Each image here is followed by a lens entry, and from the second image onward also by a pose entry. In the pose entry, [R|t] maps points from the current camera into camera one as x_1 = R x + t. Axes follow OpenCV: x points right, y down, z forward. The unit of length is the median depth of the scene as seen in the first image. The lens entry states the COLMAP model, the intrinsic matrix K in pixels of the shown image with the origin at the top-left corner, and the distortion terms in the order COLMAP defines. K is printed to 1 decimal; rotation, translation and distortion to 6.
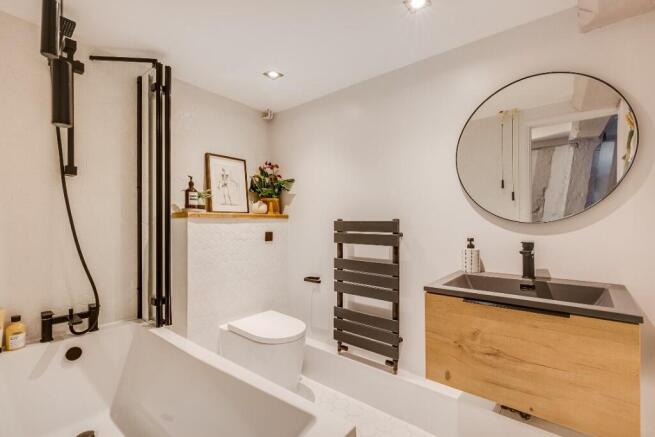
lens RADIAL K [[301.2, 0, 323.6], [0, 301.2, 217.4], [0, 0, 1]] dist [0.002358, 0.000479]
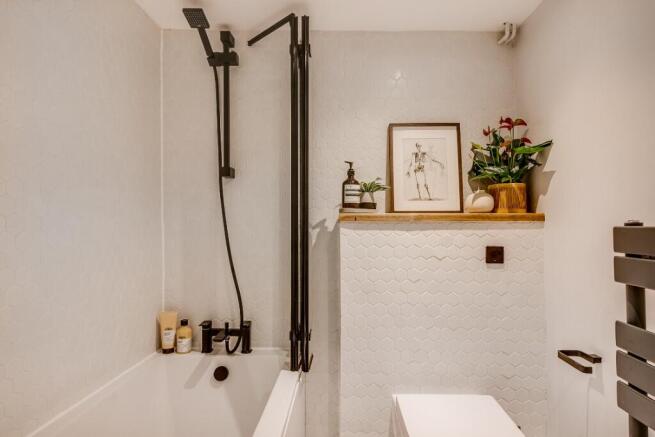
lens RADIAL K [[378.2, 0, 330.9], [0, 378.2, 216.8], [0, 0, 1]] dist [0.000363, 0.000182]
pose [[0.605937, -0.020489, -0.795249, 0.186618], [0.013140, 0.999790, -0.015746, 0.001901], [0.795404, -0.000909, 0.606078, 0.372970]]
